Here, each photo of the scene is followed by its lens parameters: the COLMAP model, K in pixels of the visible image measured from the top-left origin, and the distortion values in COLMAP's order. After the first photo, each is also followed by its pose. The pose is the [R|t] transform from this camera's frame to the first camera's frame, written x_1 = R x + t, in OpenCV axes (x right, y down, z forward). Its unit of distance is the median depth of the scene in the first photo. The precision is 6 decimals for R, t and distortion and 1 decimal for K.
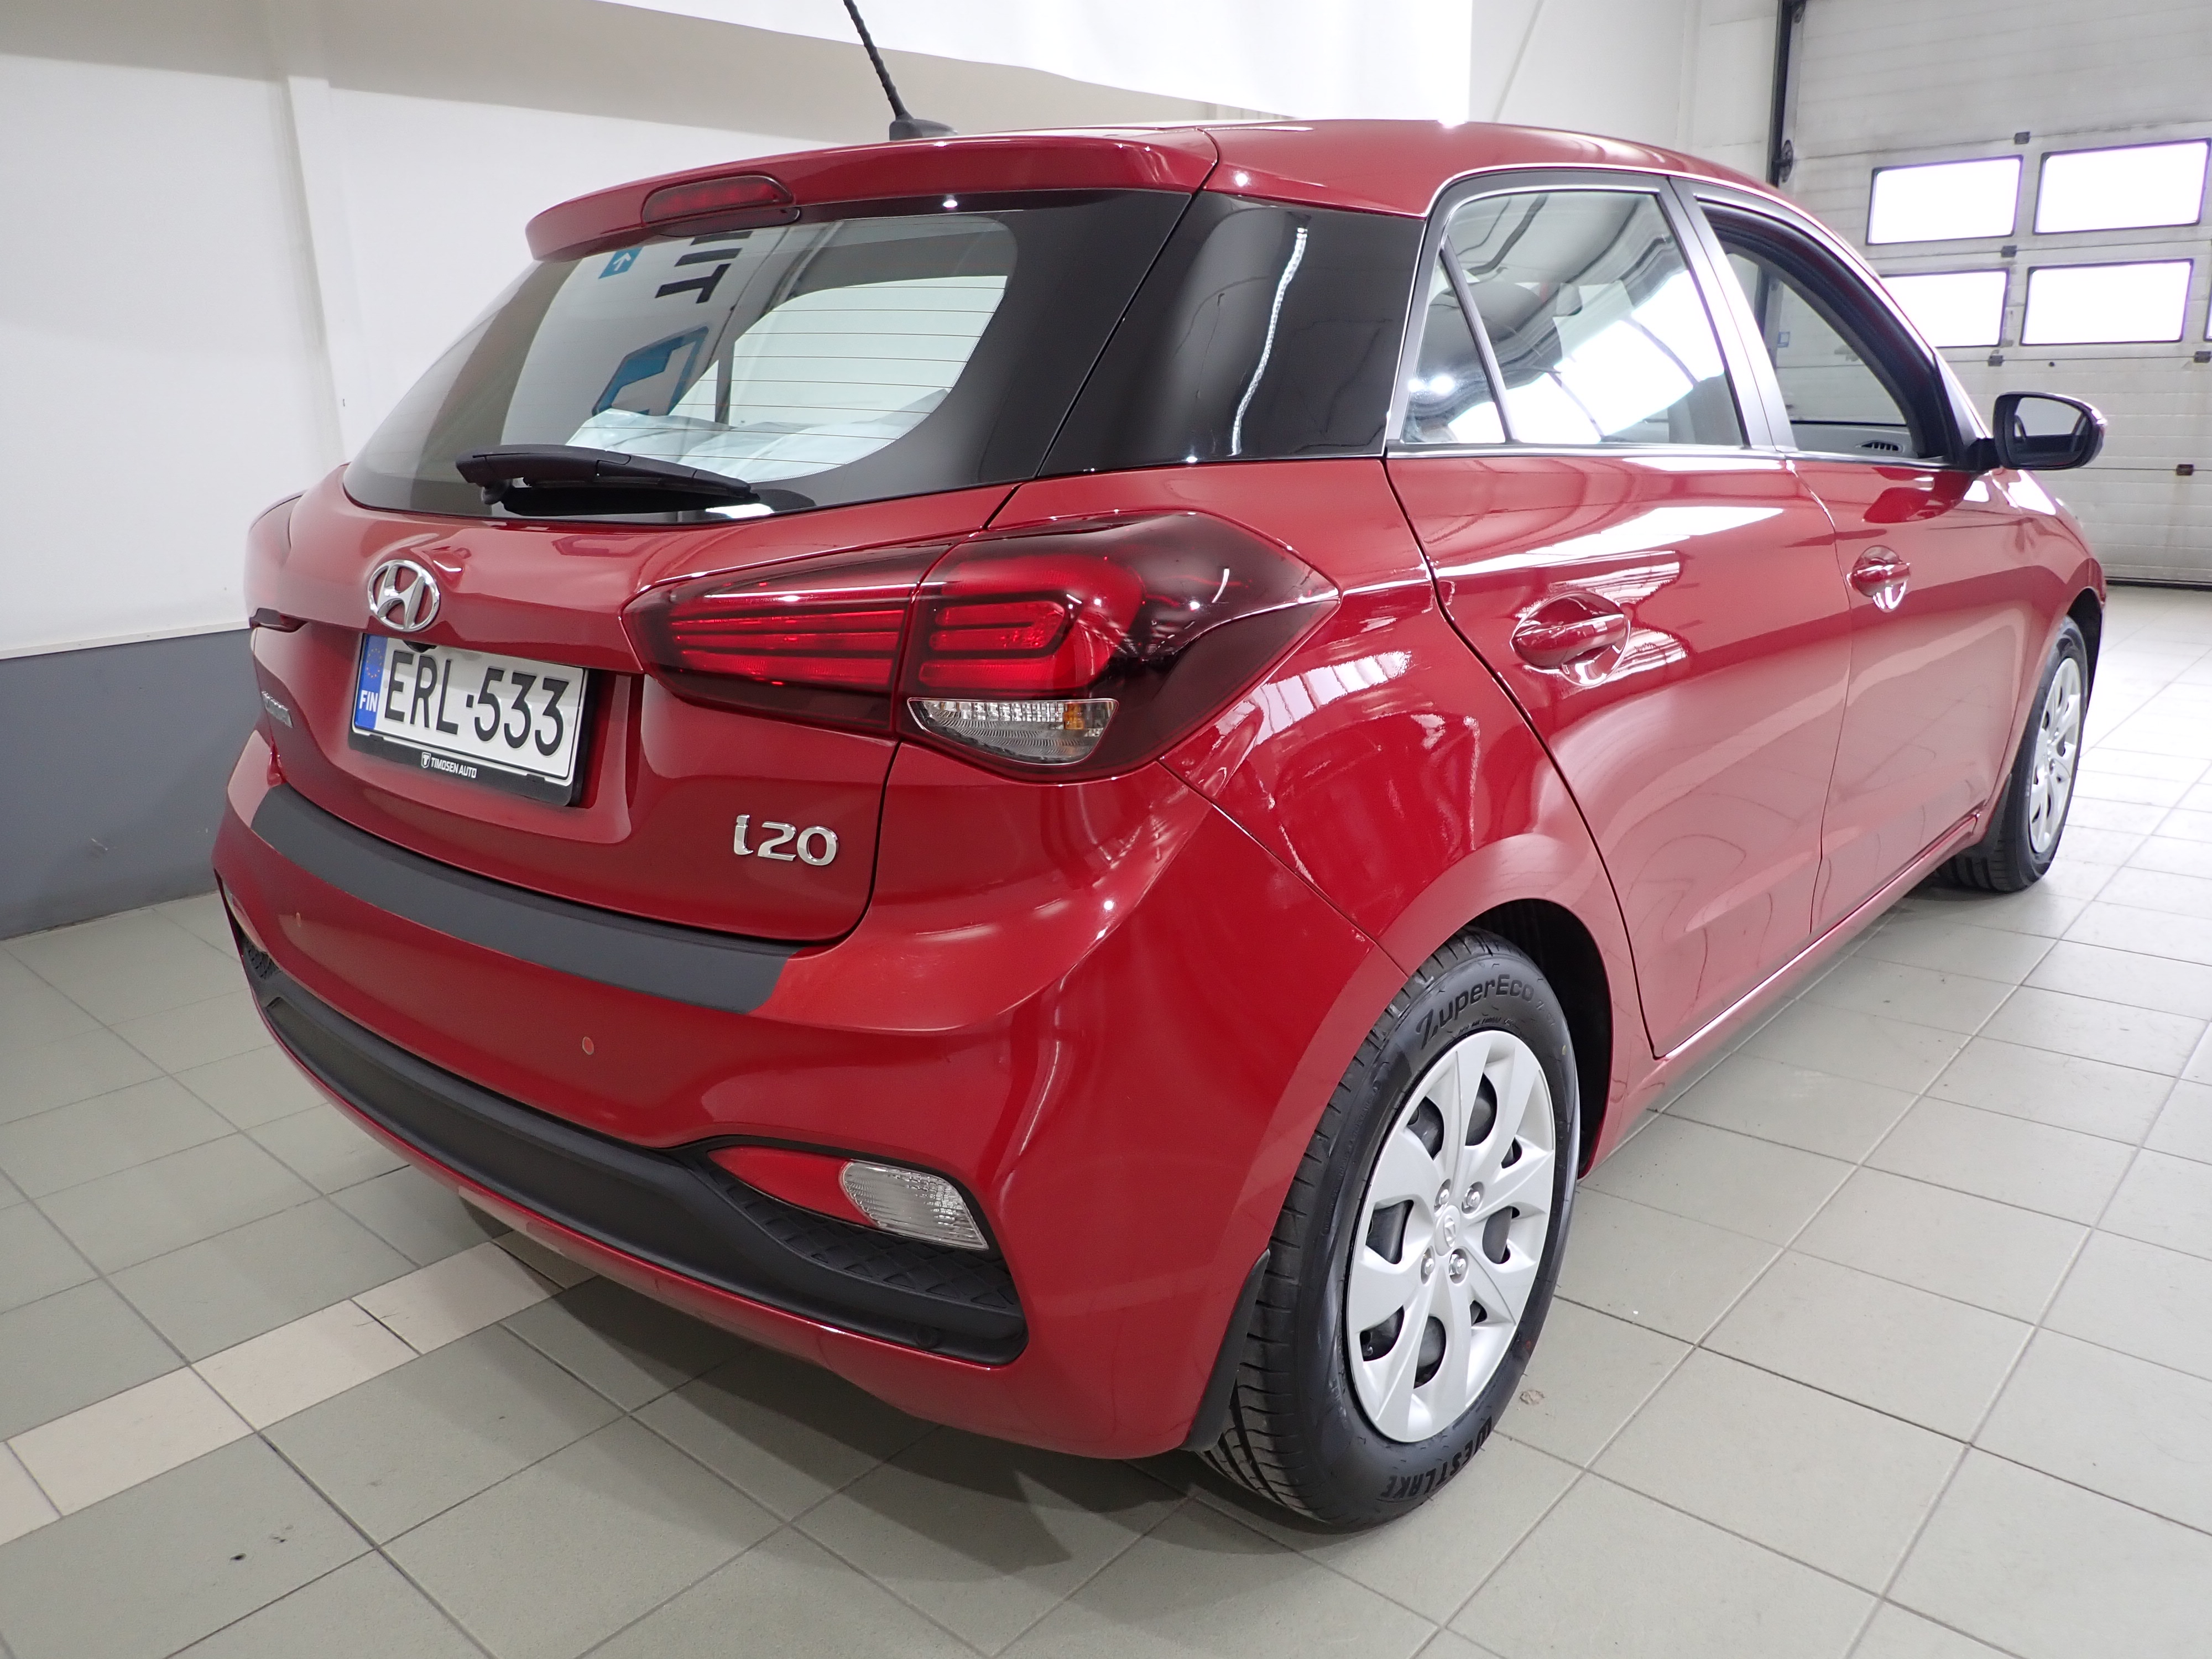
lens RADIAL K [[1625.2, 0, 1091.9], [0, 1625.2, 829.5], [0, 0, 1]] dist [-0.004884, -0.013054]
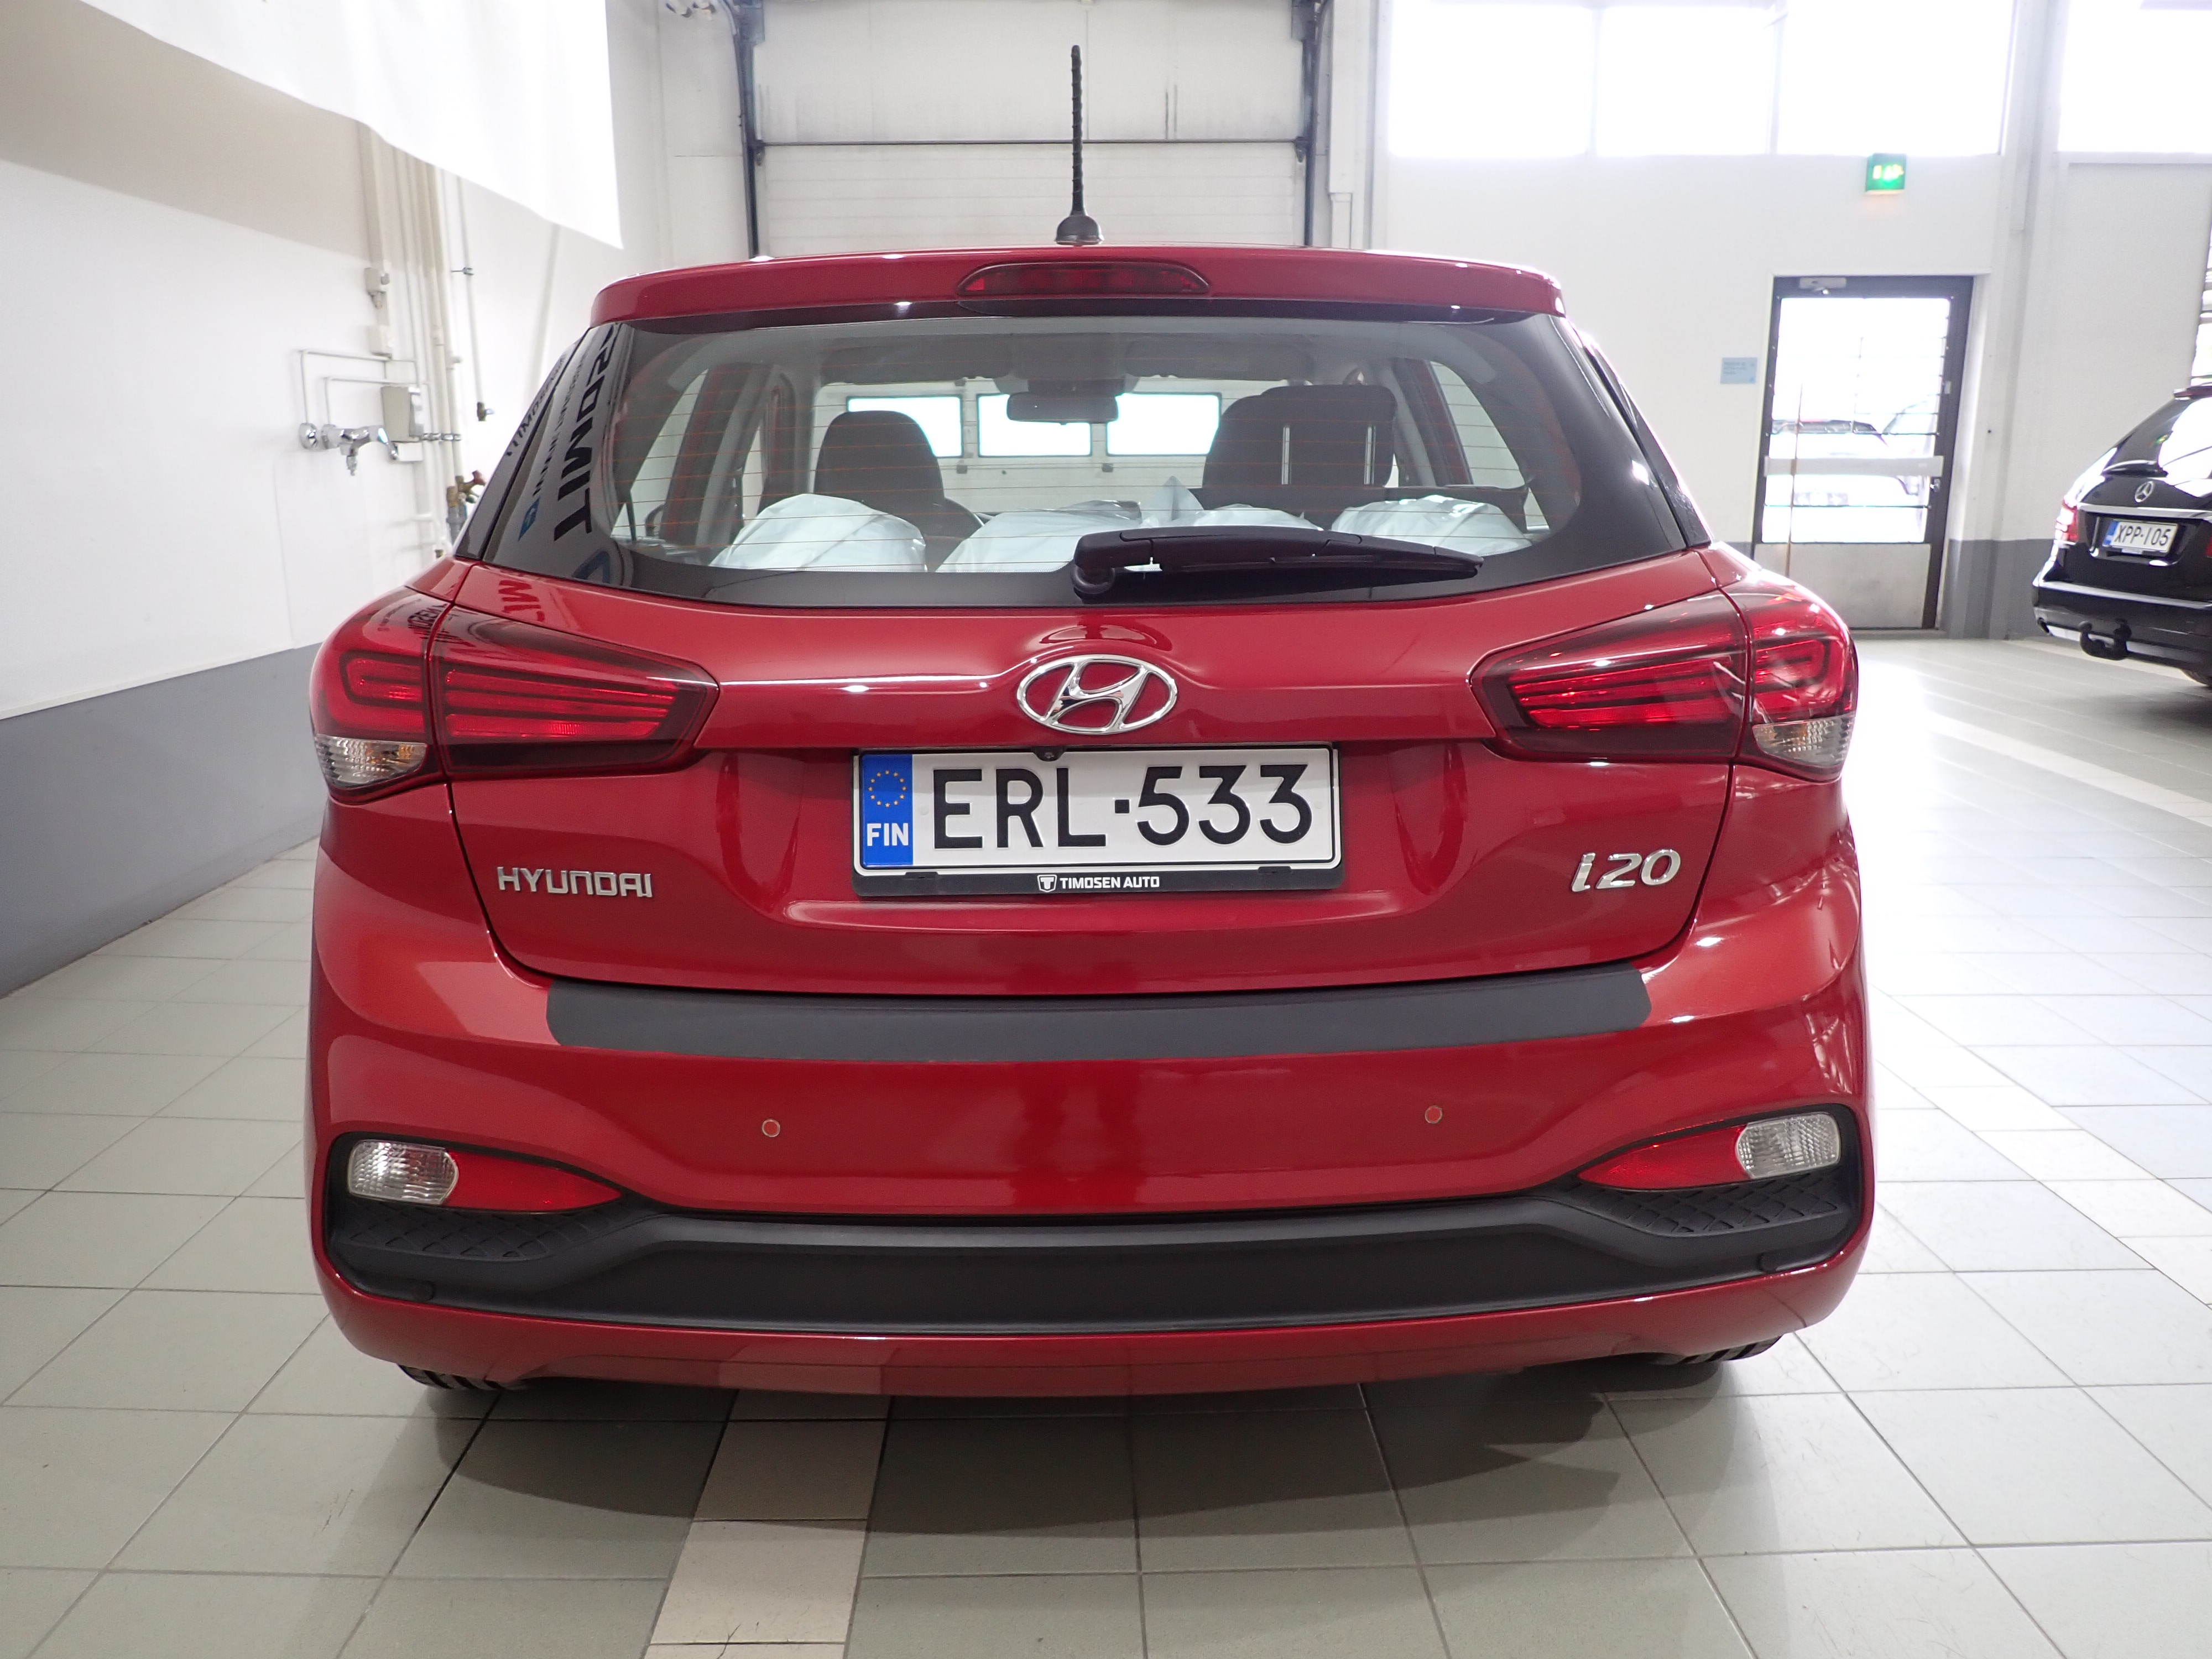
lens RADIAL K [[1625.2, 0, 1091.9], [0, 1625.2, 829.5], [0, 0, 1]] dist [-0.004884, -0.013054]
pose [[0.737766, -0.129927, 0.662435, -1.000250], [0.170630, 0.985330, 0.003224, -0.072143], [-0.653136, 0.110653, 0.749112, 0.330610]]
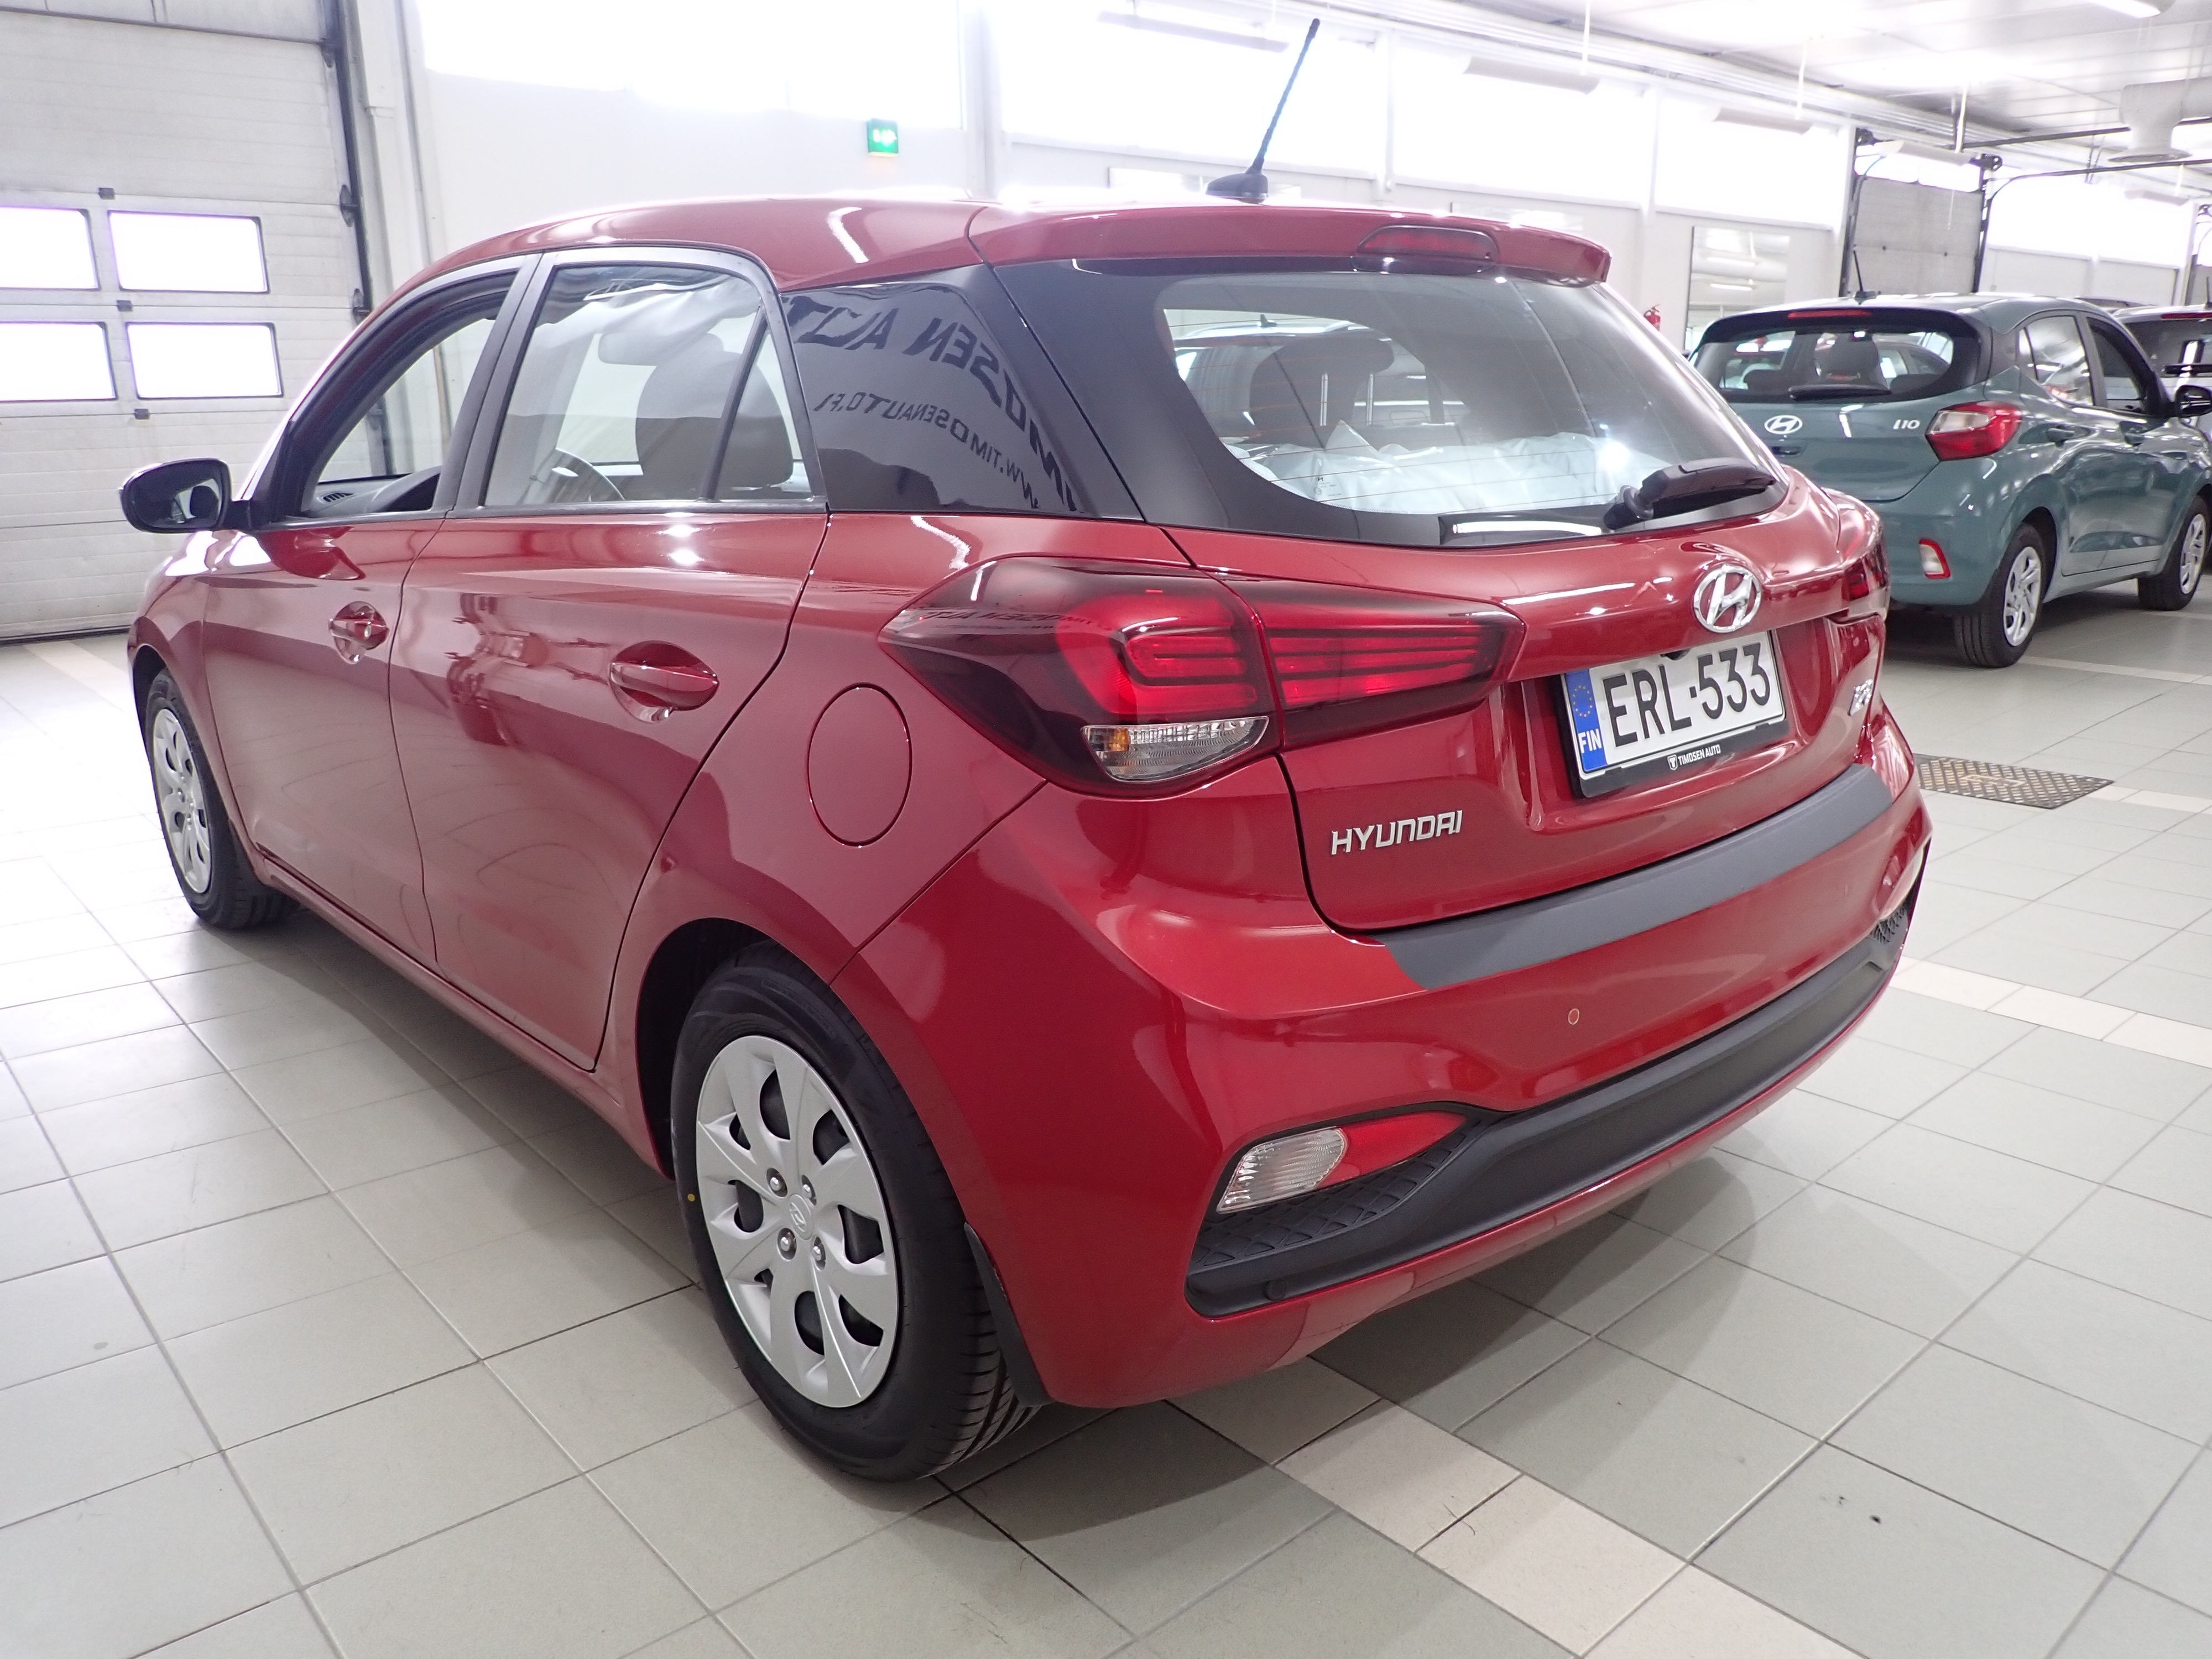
lens RADIAL K [[1625.2, 0, 1091.9], [0, 1625.2, 829.5], [0, 0, 1]] dist [-0.004884, -0.013054]
pose [[0.127385, -0.237806, 0.962923, -1.527259], [0.274663, 0.941324, 0.196136, -0.321409], [-0.953065, 0.239495, 0.185227, 1.208738]]
